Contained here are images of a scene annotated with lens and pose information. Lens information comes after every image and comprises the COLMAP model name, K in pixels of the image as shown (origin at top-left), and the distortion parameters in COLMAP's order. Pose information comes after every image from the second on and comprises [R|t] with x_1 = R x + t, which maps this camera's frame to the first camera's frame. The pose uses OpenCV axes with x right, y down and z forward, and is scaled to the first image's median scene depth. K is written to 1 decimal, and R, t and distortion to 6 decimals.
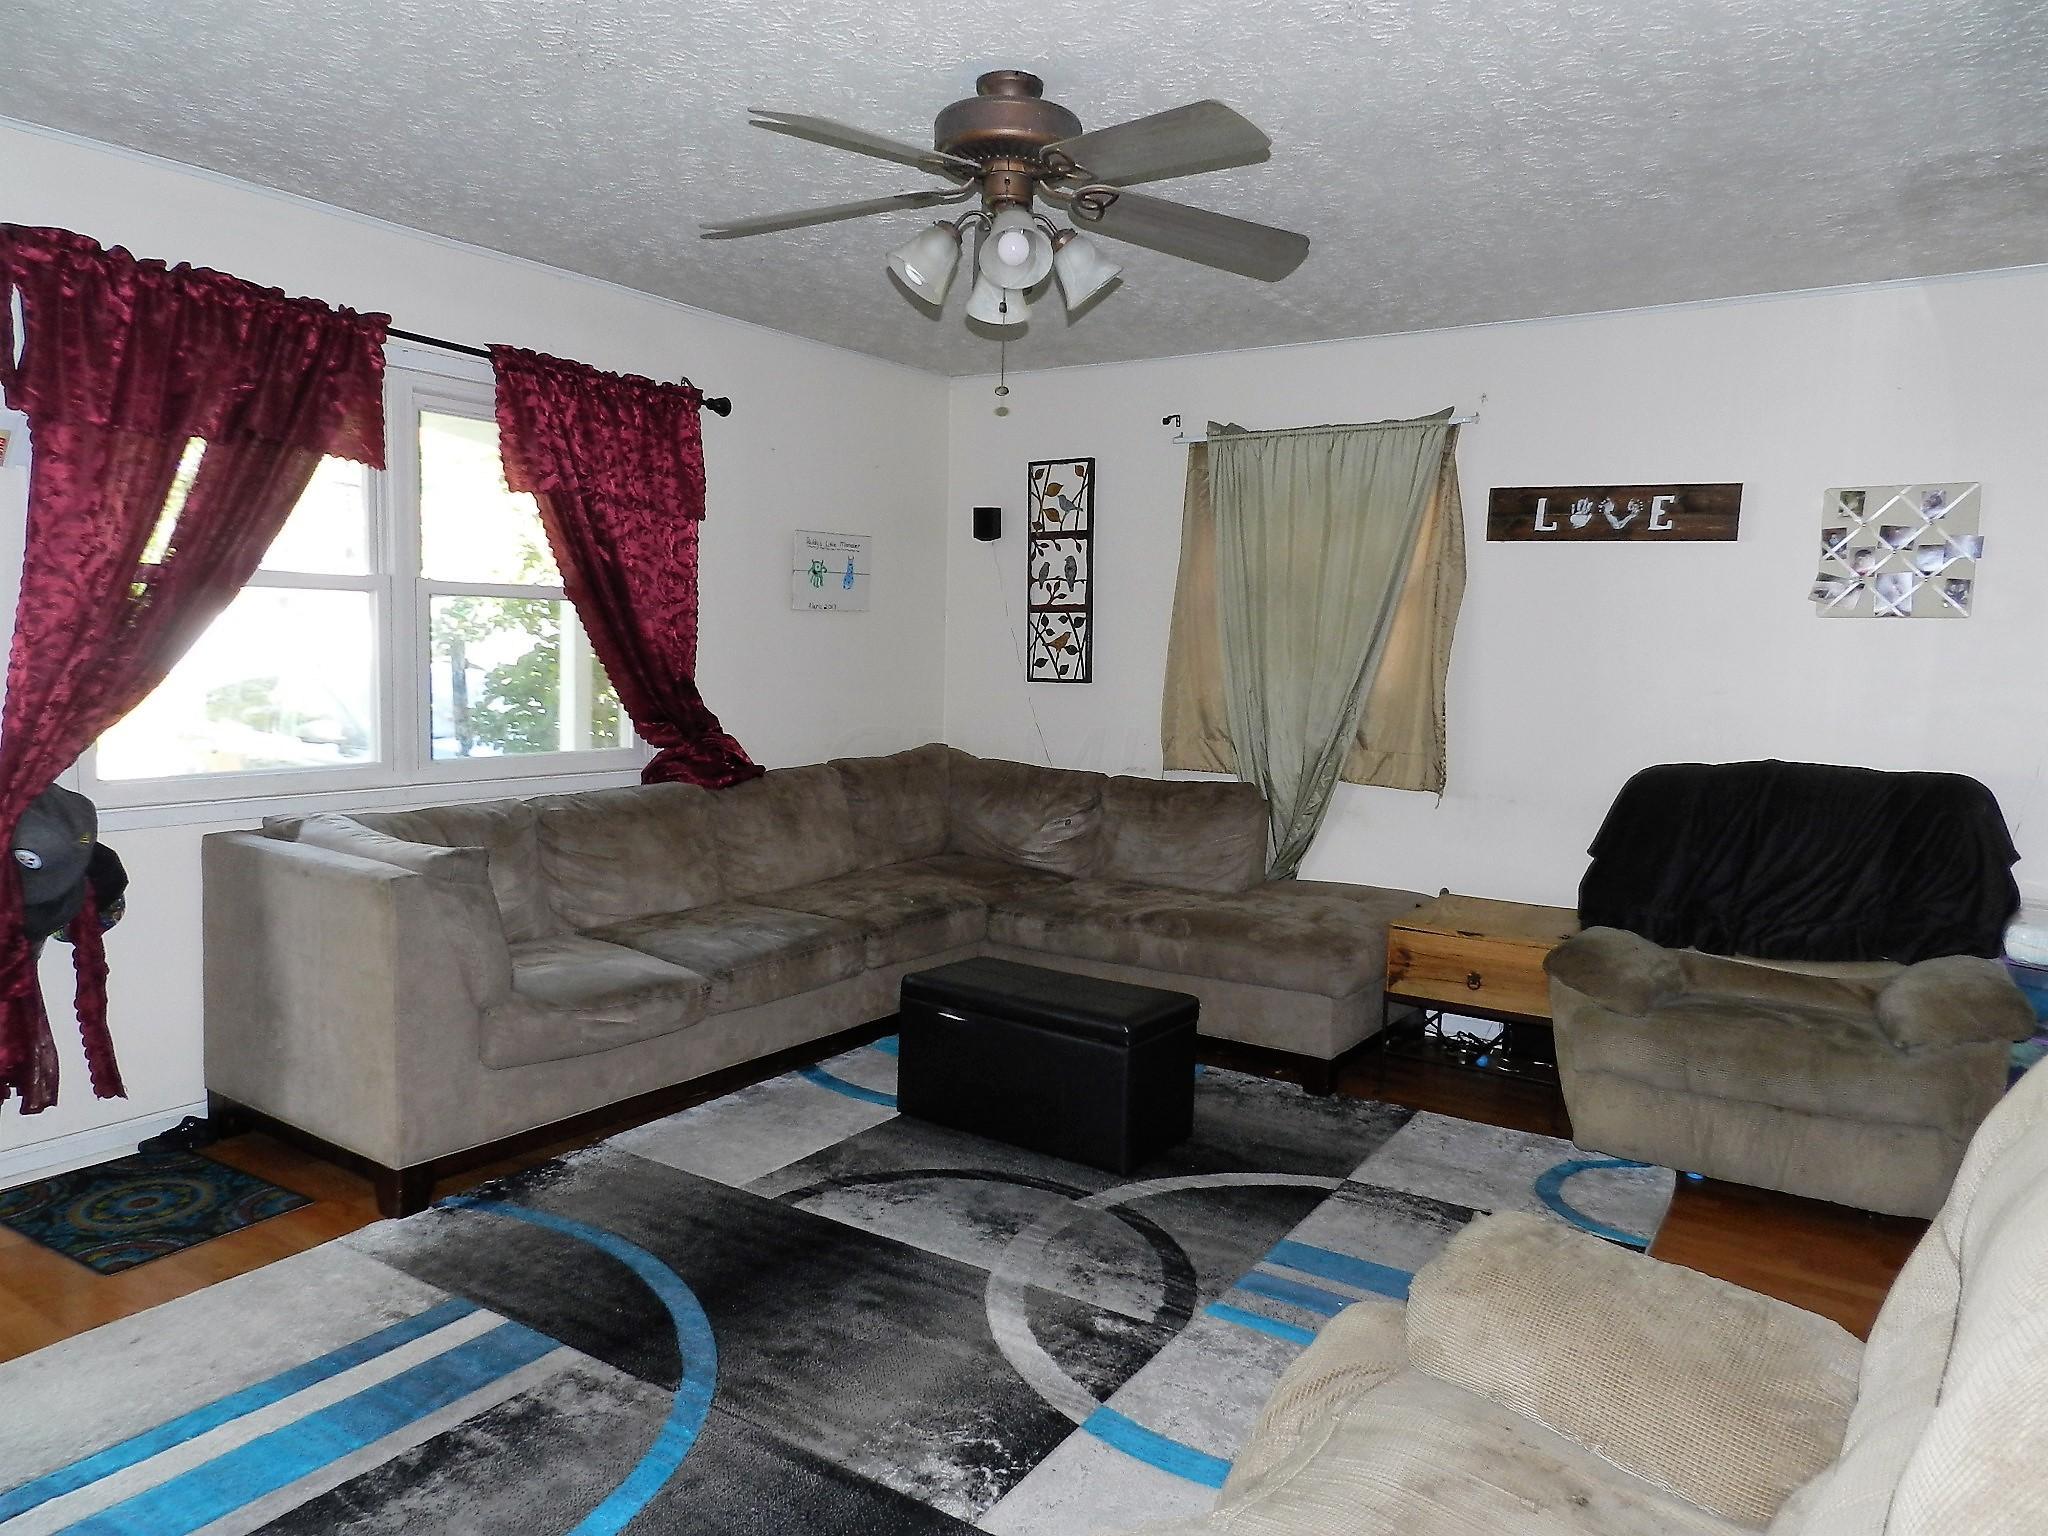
lens RADIAL K [[1379.0, 0, 1017.5], [0, 1379.0, 760.3], [0, 0, 1]] dist [0.015832, -0.000147]
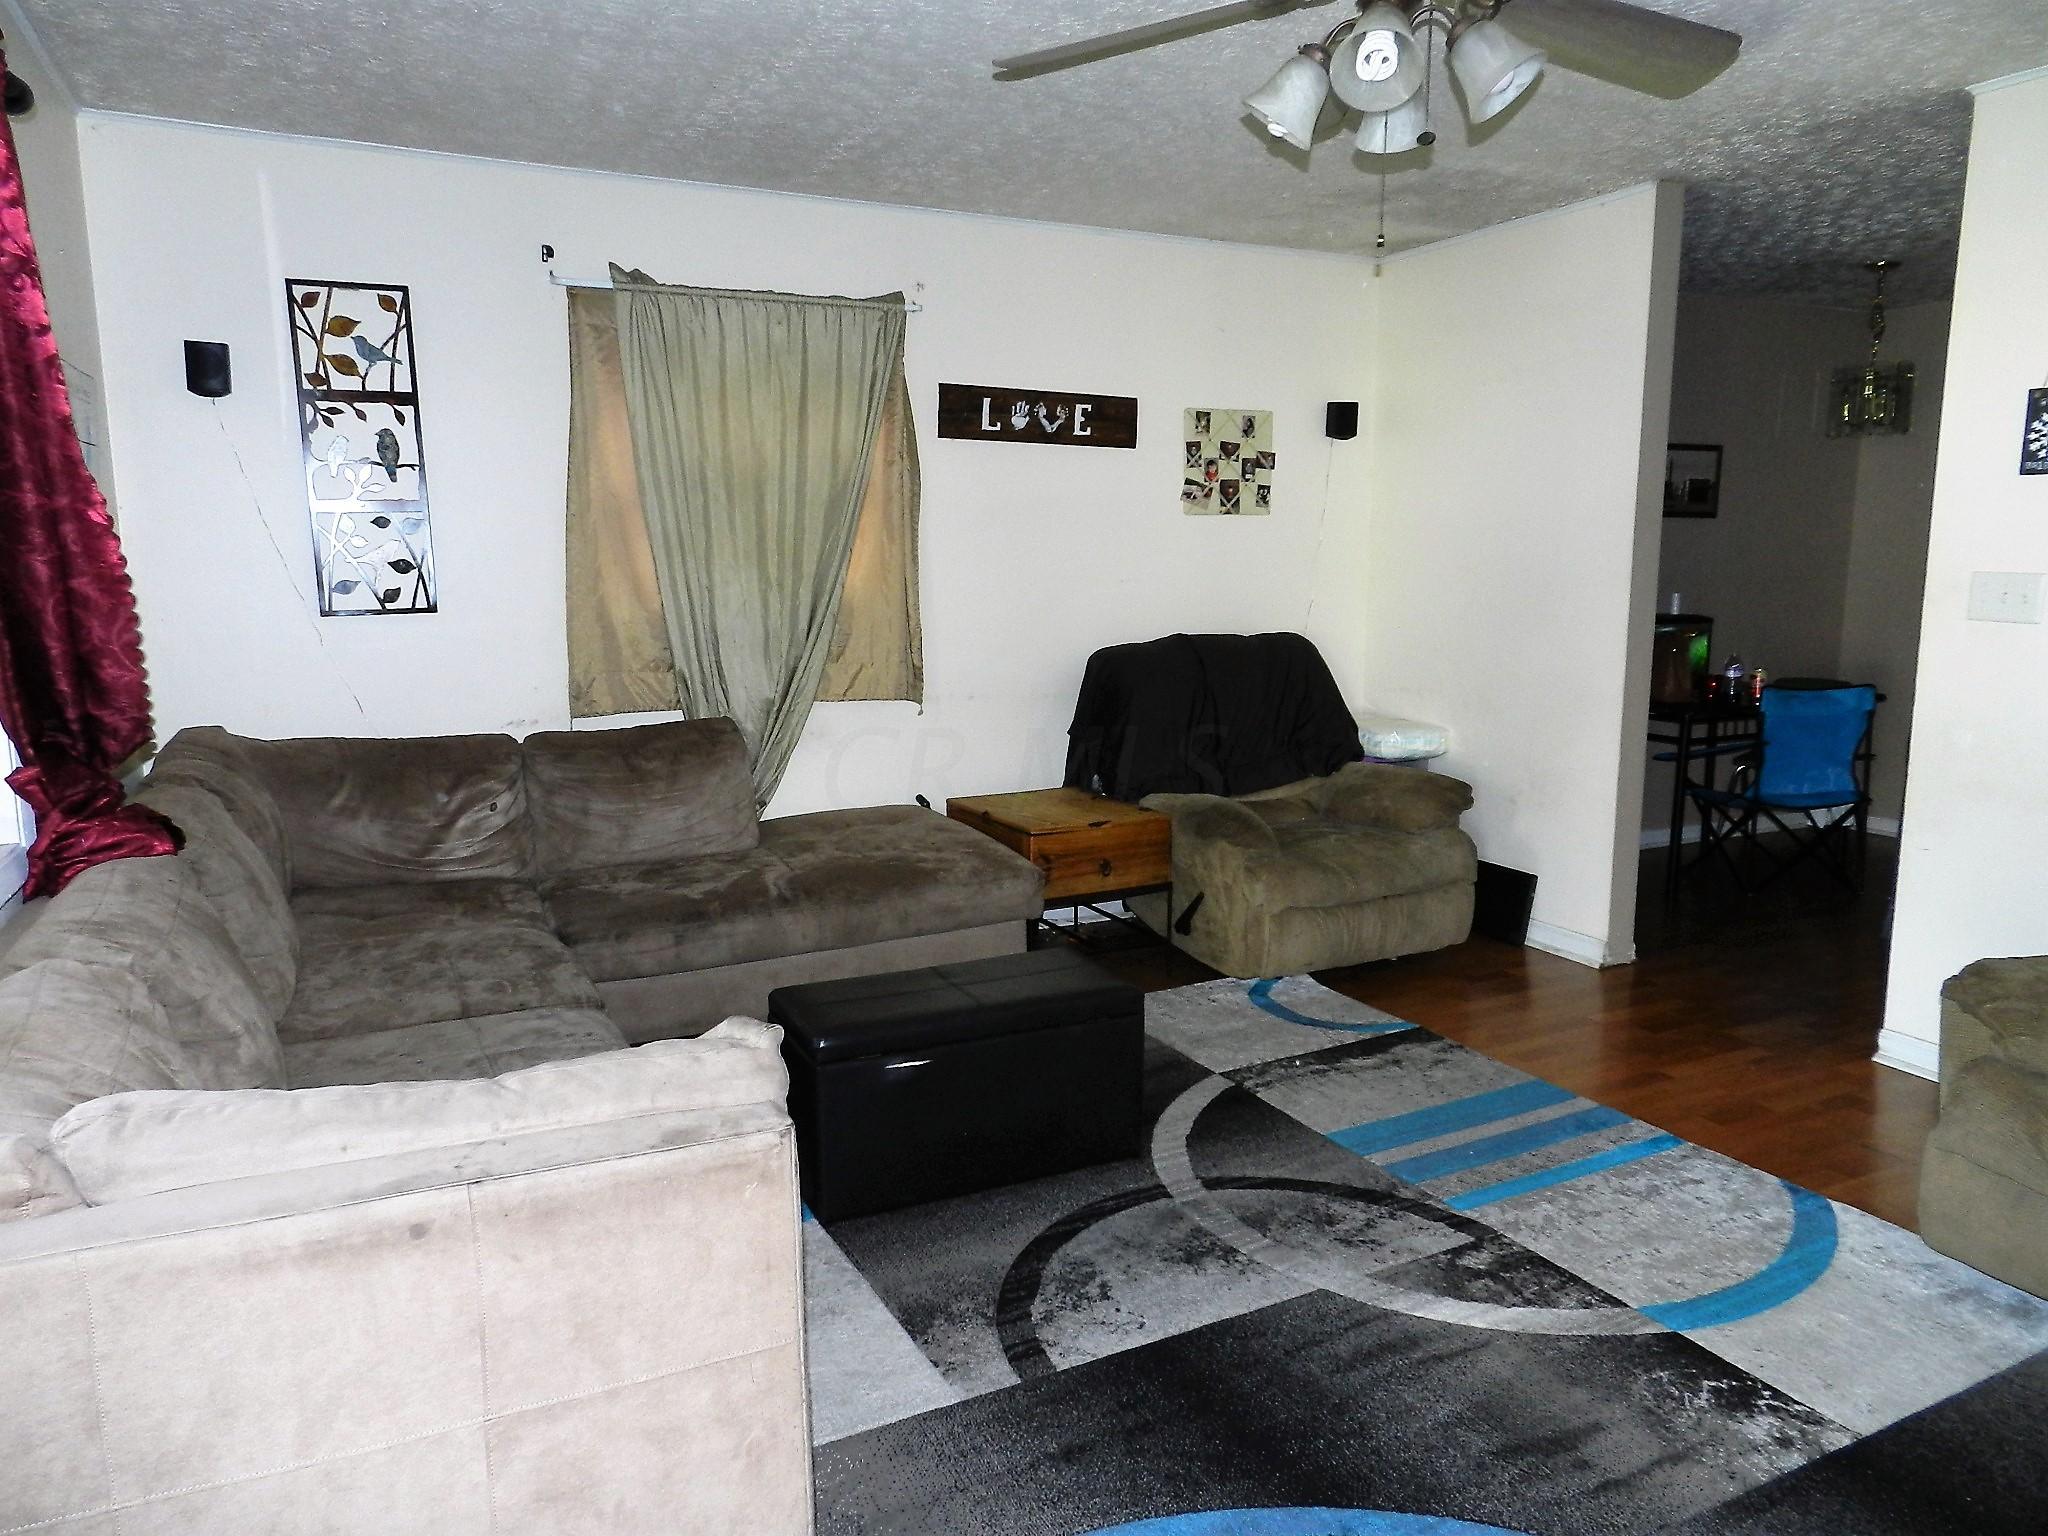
lens RADIAL K [[1379.0, 0, 1017.5], [0, 1379.0, 760.3], [0, 0, 1]] dist [0.015832, -0.000147]
pose [[0.494526, -0.159961, 0.854316, -0.536551], [0.092943, 0.987015, 0.131007, -0.058650], [-0.864179, 0.014616, 0.502972, 0.486156]]
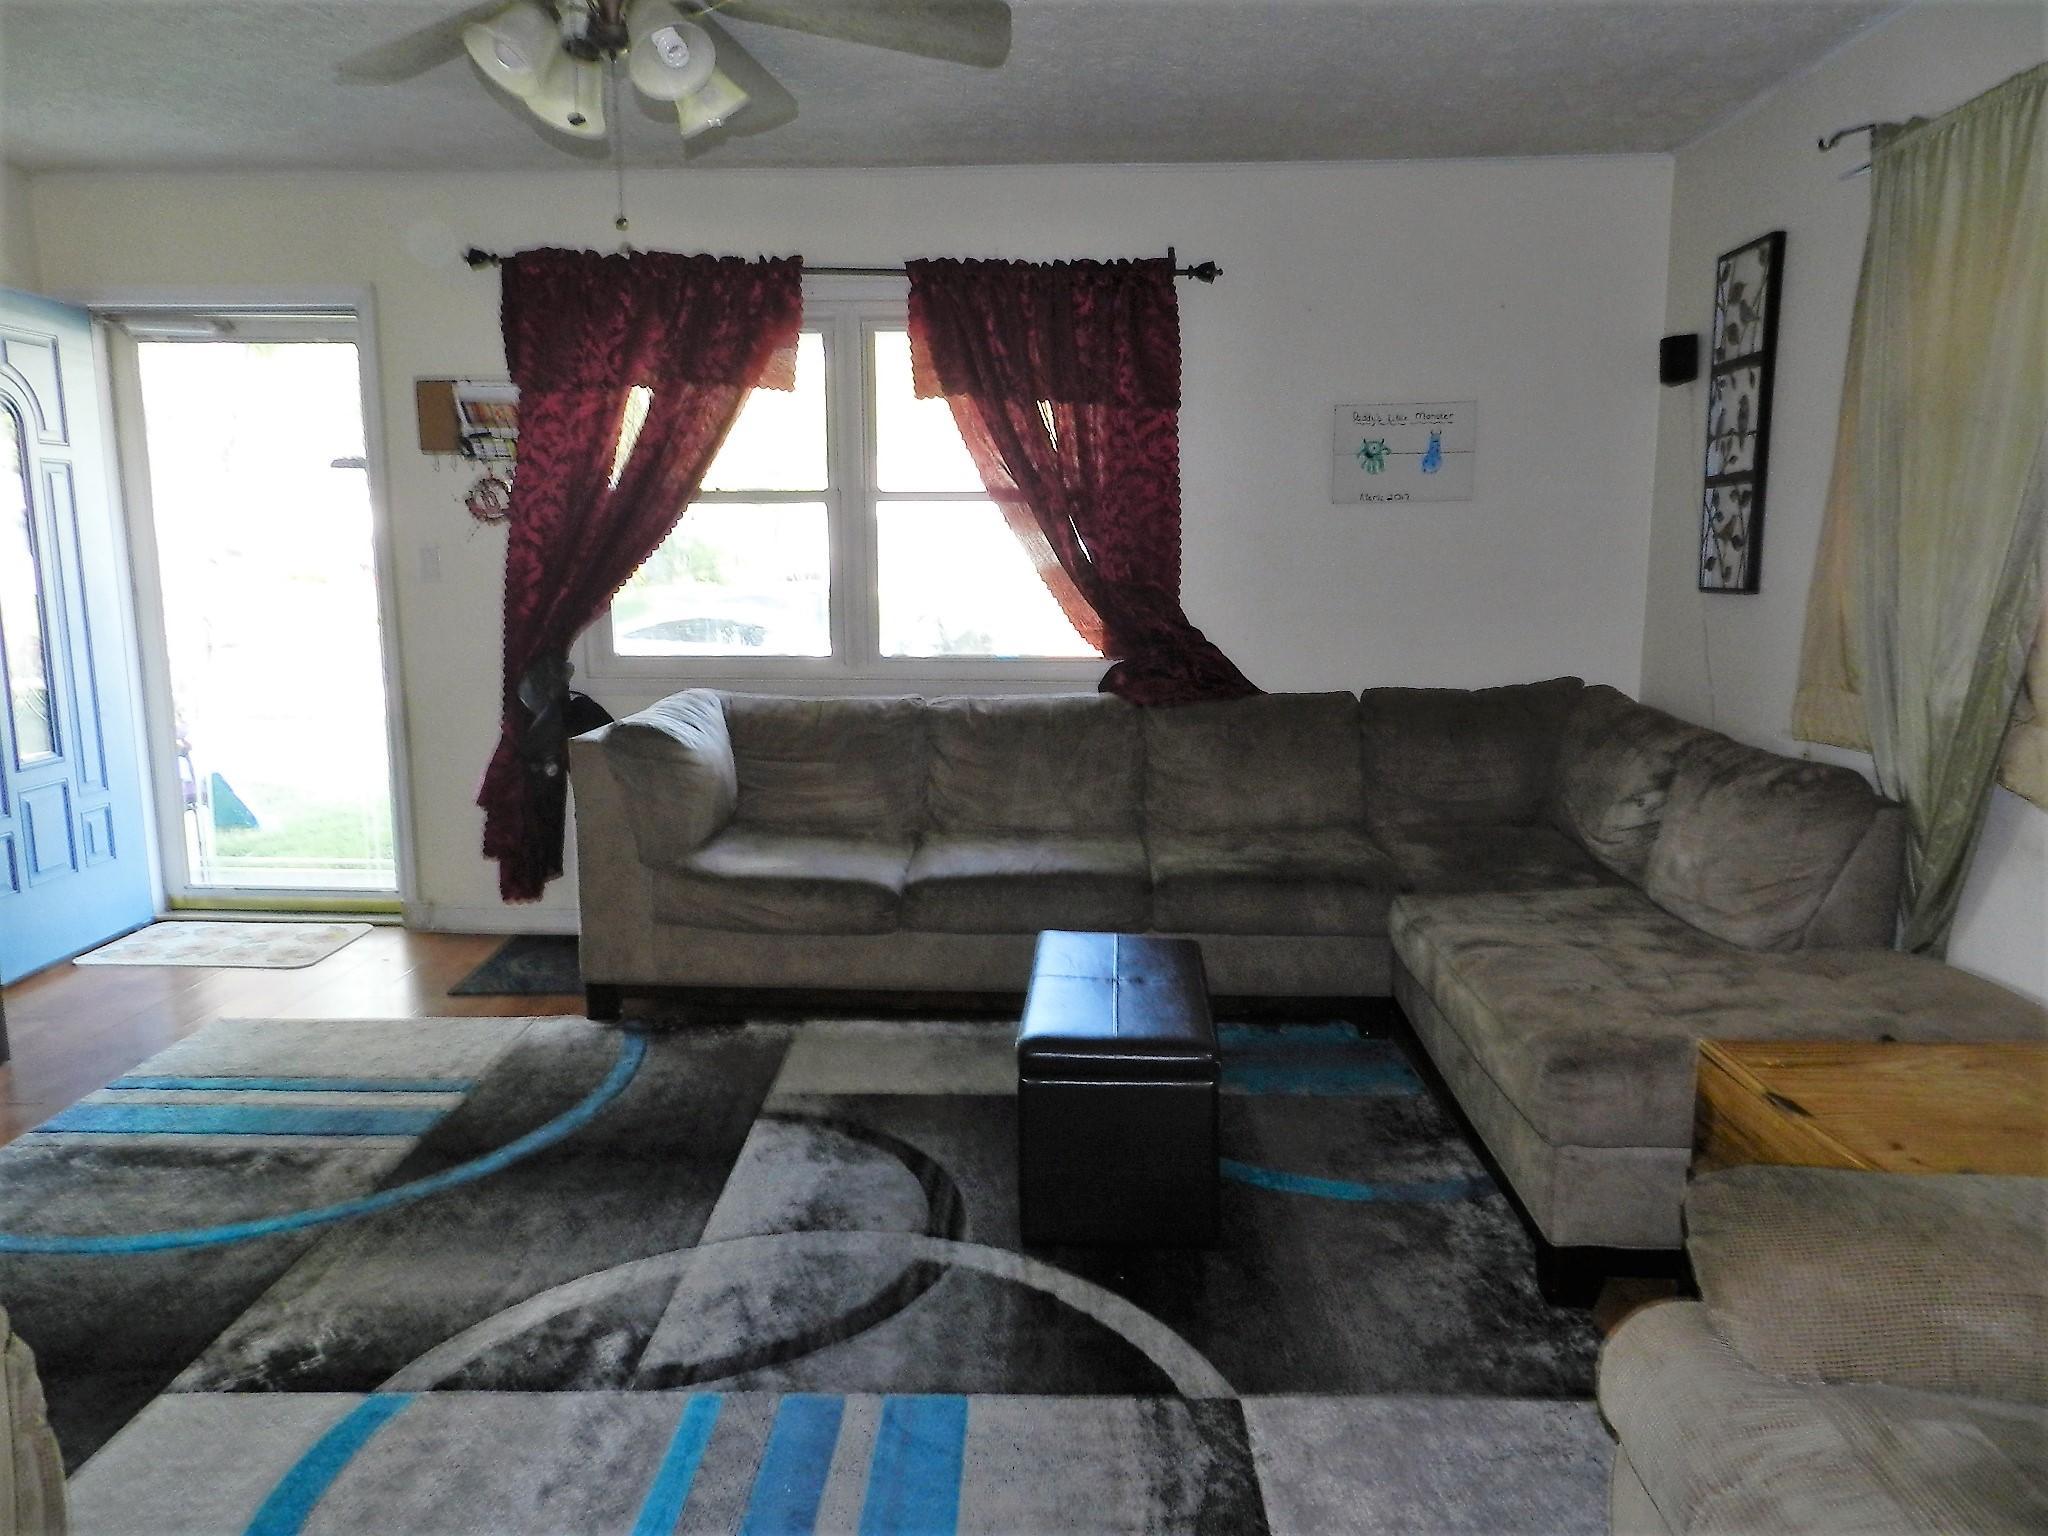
lens RADIAL K [[1379.0, 0, 1017.5], [0, 1379.0, 760.3], [0, 0, 1]] dist [0.015832, -0.000147]
pose [[0.530385, 0.103858, -0.841371, 0.532701], [-0.059791, 0.994579, 0.085079, -0.017187], [0.845646, 0.005182, 0.533719, 0.470856]]
